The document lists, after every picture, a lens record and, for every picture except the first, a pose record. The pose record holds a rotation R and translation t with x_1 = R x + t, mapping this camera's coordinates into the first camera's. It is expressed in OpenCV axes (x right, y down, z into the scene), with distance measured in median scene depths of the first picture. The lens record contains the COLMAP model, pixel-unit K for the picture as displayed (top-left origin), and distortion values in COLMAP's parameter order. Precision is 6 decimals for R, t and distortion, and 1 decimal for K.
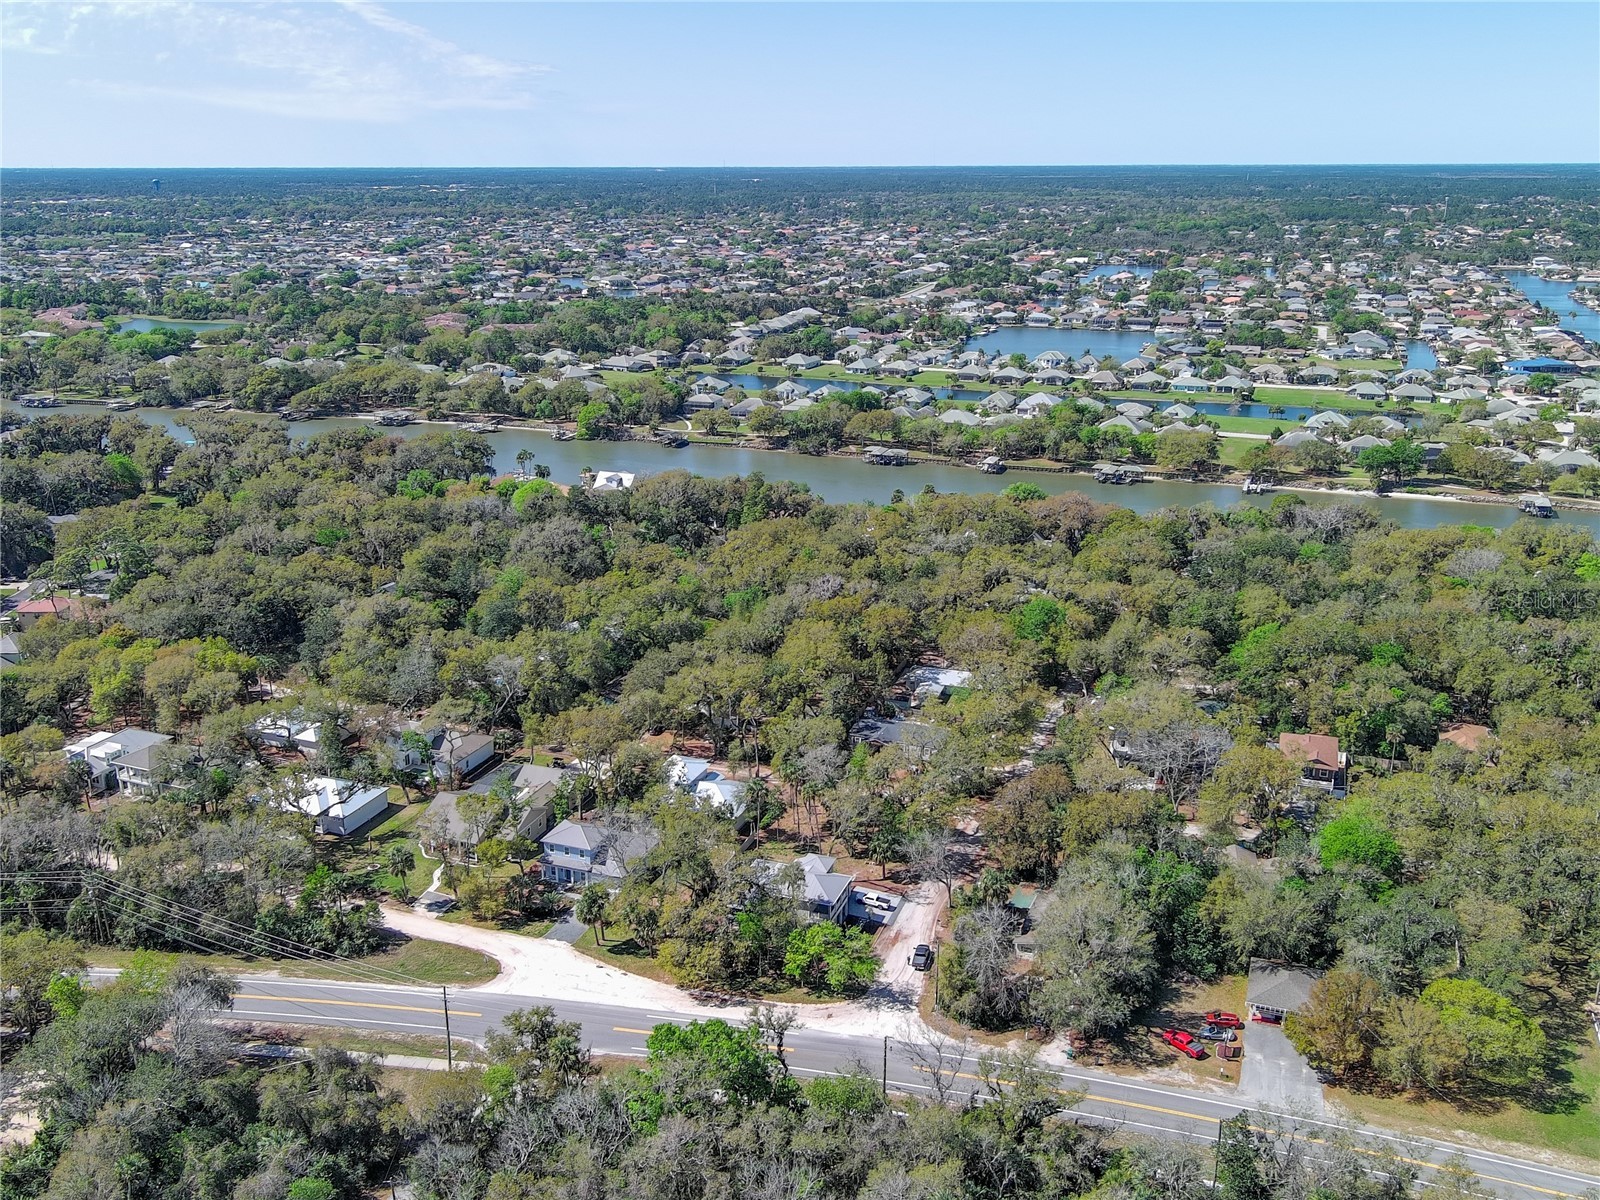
lens RADIAL K [[1354.3, 0, 800.0], [0, 1354.3, 600.0], [0, 0, 1]] dist [0.008548, -0.018184]
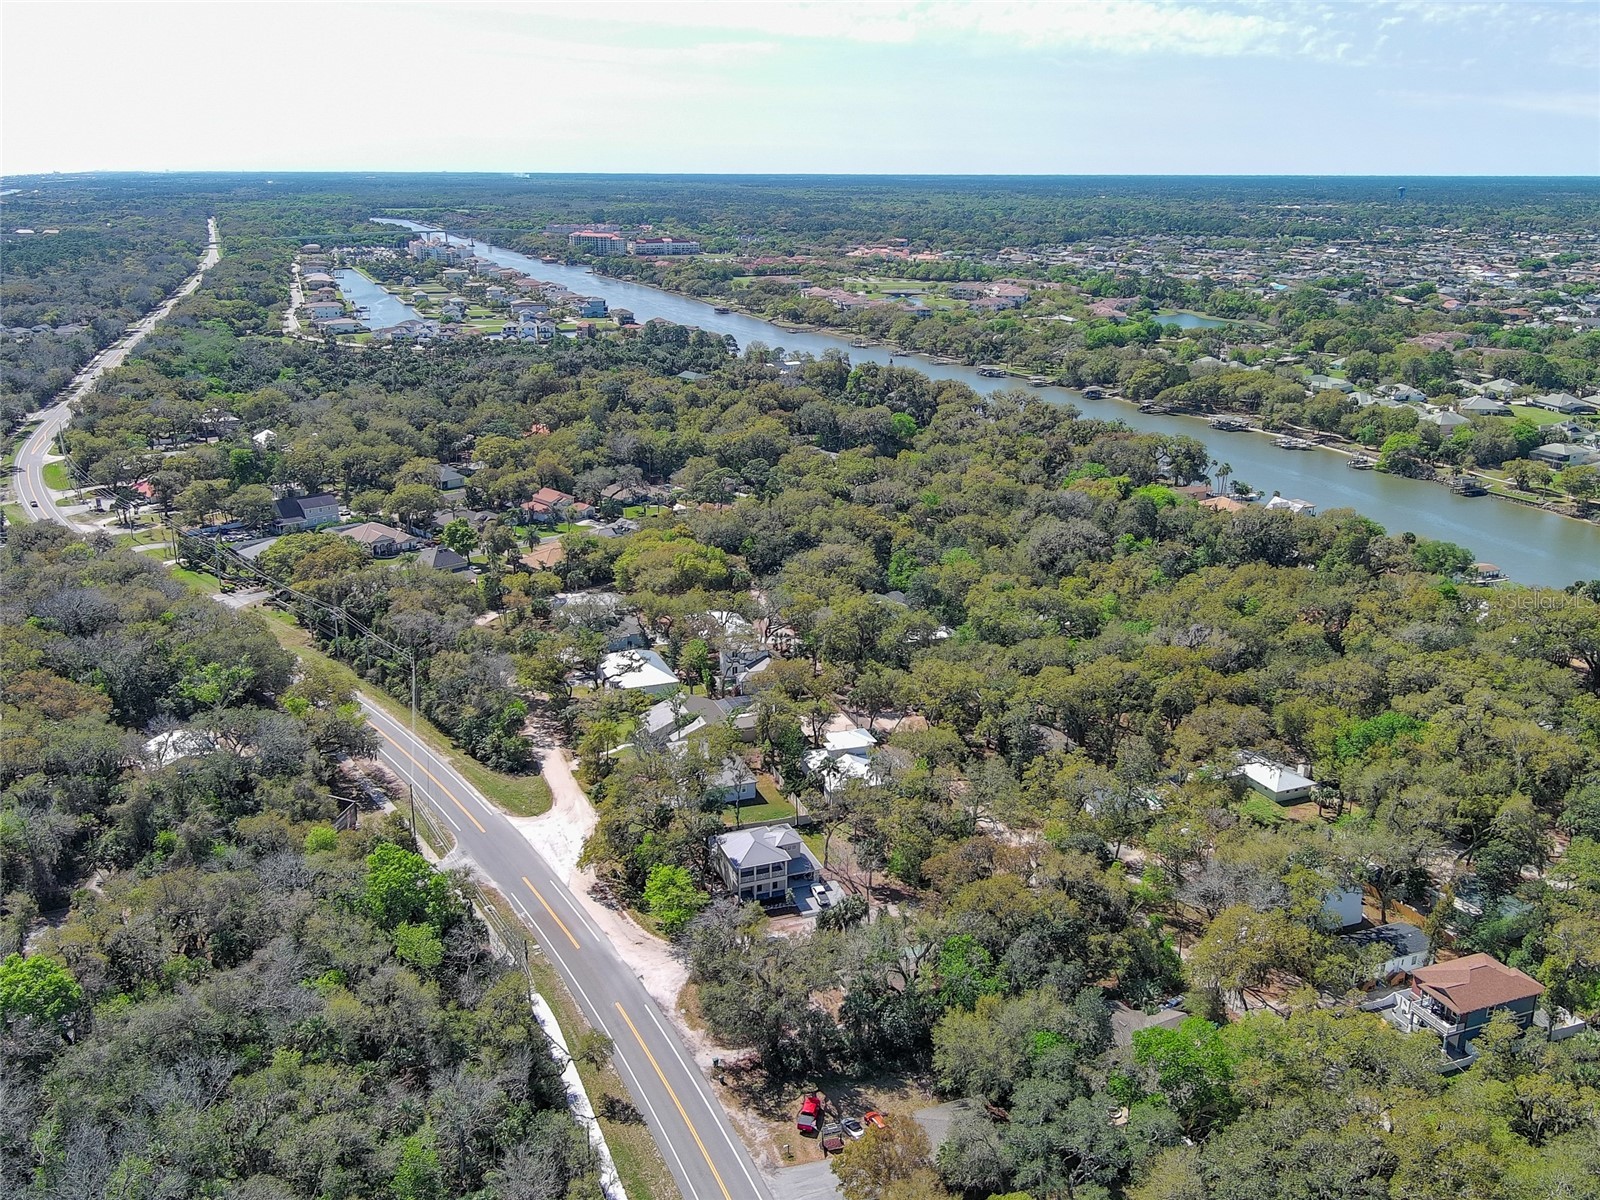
lens RADIAL K [[1354.3, 0, 800.0], [0, 1354.3, 600.0], [0, 0, 1]] dist [0.008548, -0.018184]
pose [[0.651629, 0.226434, -0.723952, 0.833731], [-0.229365, 0.968546, 0.096485, -0.100990], [0.723029, 0.103177, 0.683069, 0.303382]]
